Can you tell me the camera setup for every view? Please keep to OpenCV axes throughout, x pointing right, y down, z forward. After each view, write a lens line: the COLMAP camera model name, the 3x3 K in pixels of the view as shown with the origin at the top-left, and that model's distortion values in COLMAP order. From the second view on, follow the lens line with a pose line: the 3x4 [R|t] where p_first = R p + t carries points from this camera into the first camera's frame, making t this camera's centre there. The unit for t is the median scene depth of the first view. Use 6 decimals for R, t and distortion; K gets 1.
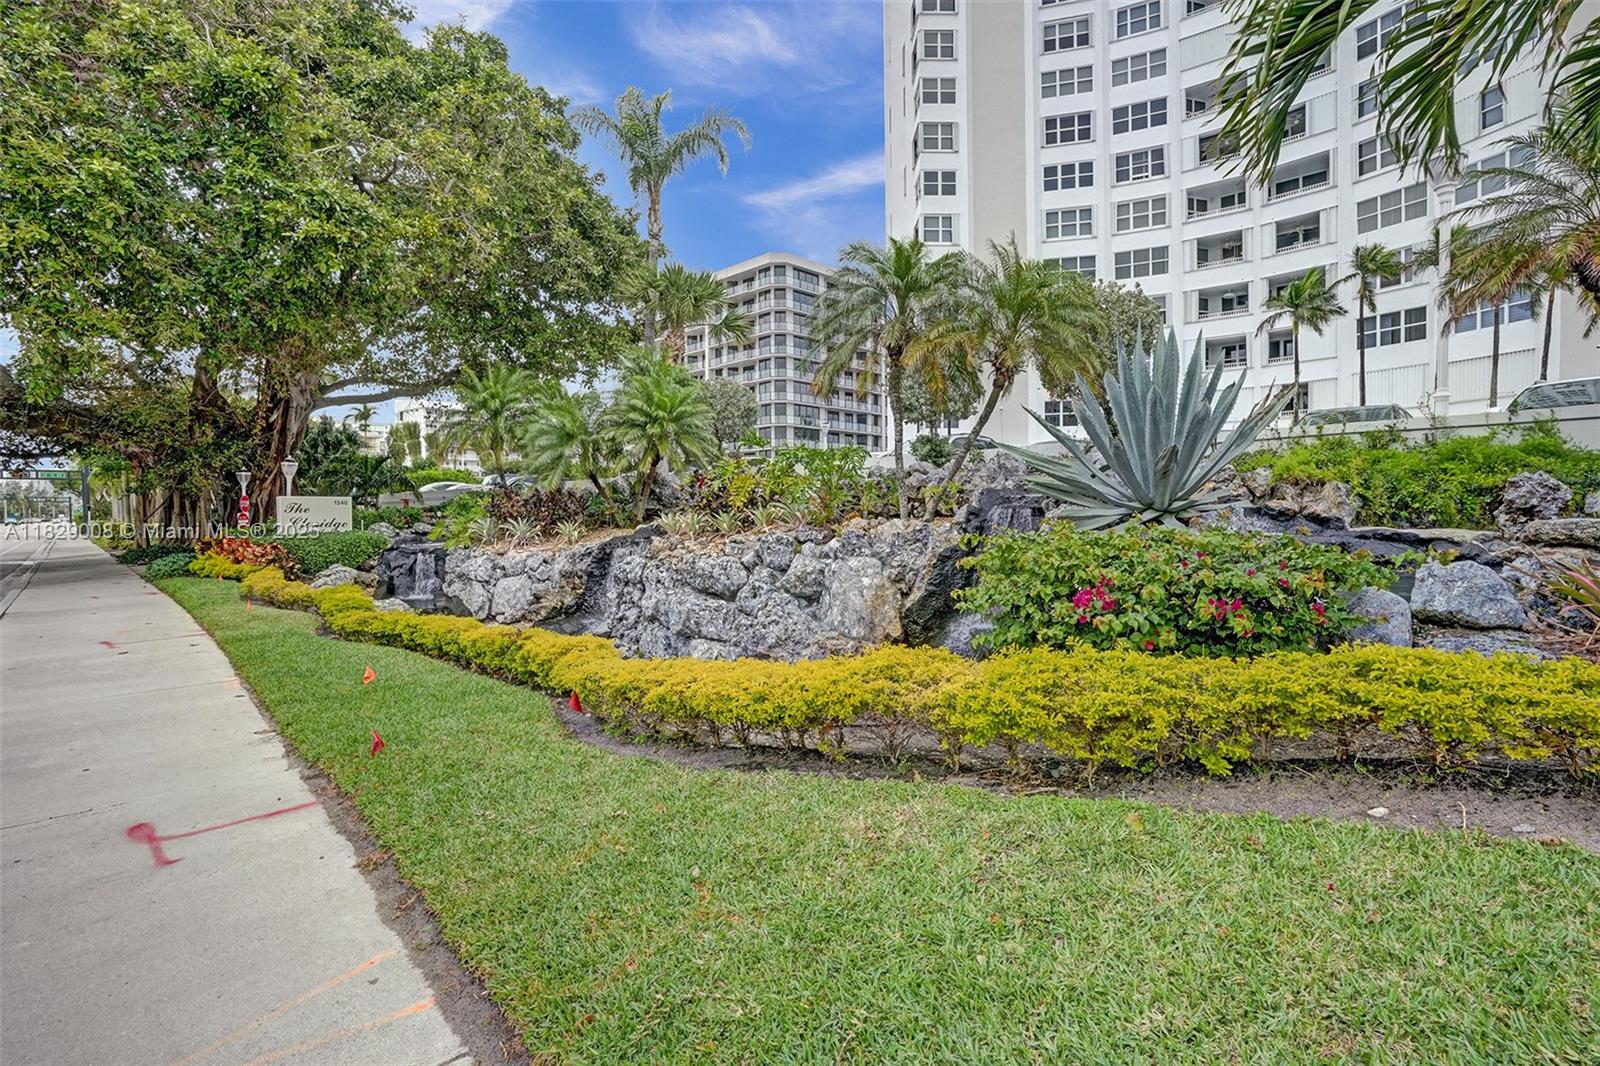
lens RADIAL K [[769.1, 0, 800.1], [0, 769.1, 524.0], [0, 0, 1]] dist [-0.069772, 0.029190]
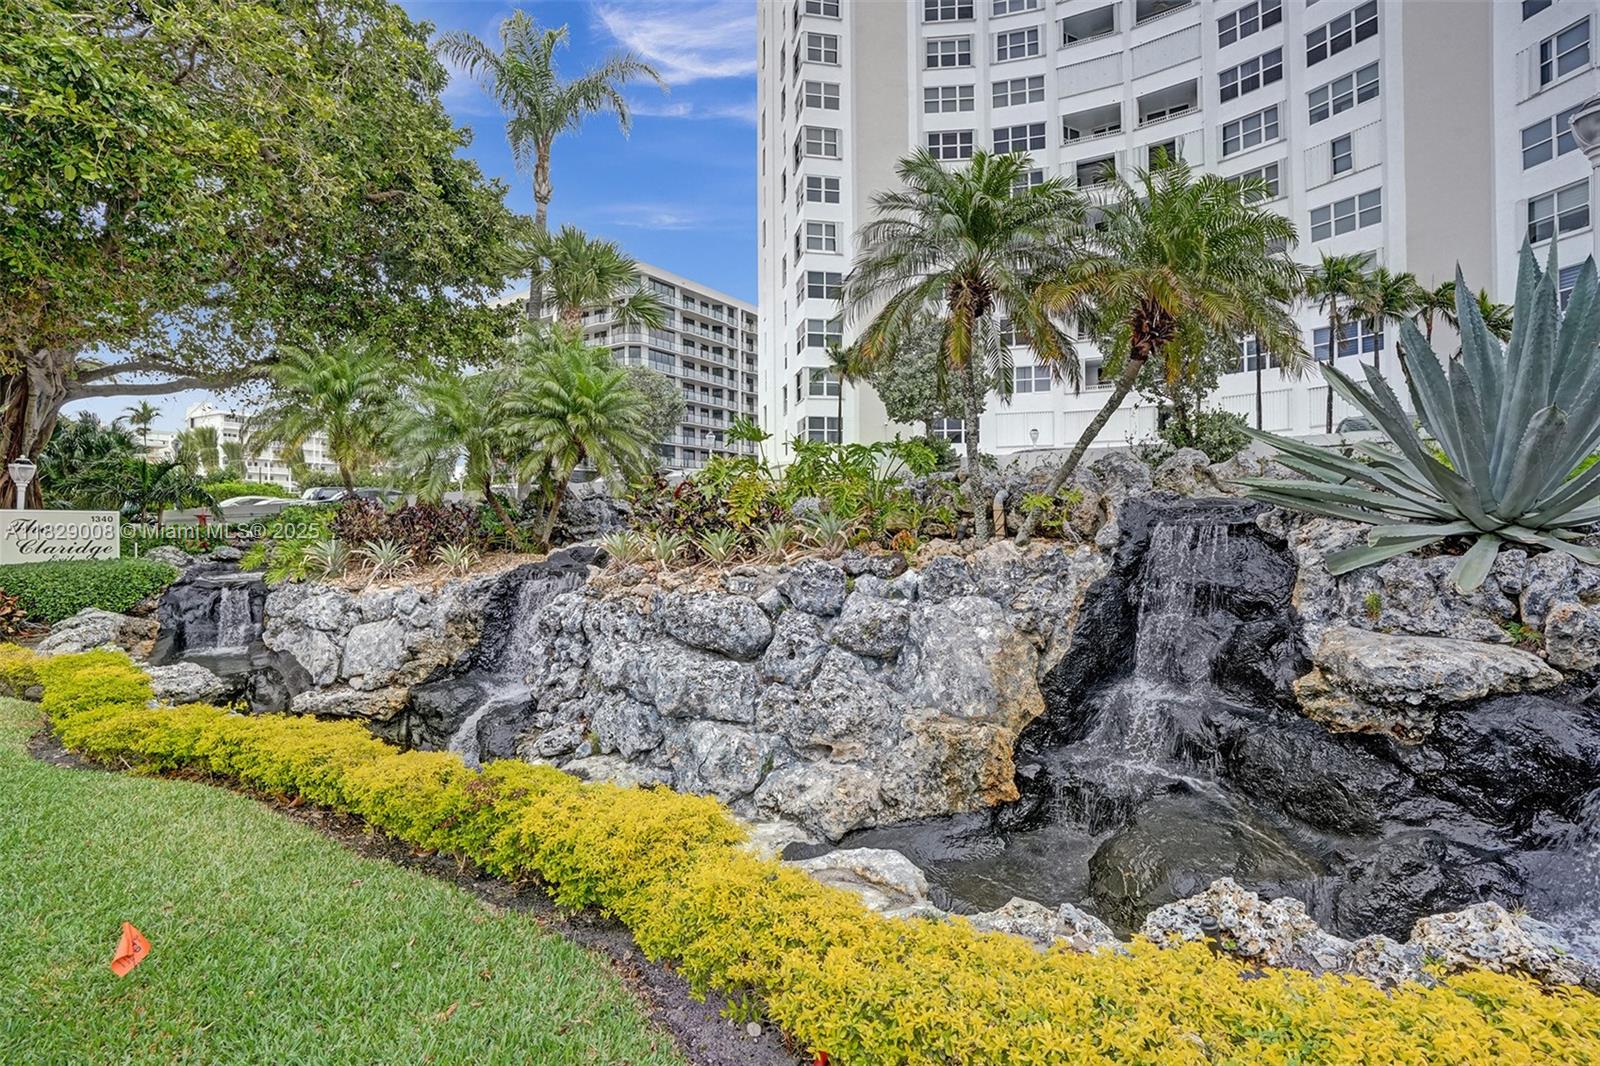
lens RADIAL K [[769.1, 0, 800.1], [0, 769.1, 524.0], [0, 0, 1]] dist [-0.069772, 0.029190]
pose [[0.979746, -0.000534, 0.200242, -0.121497], [0.005437, 0.999699, -0.023936, -0.003696], [-0.200169, 0.024540, 0.979454, 0.216532]]
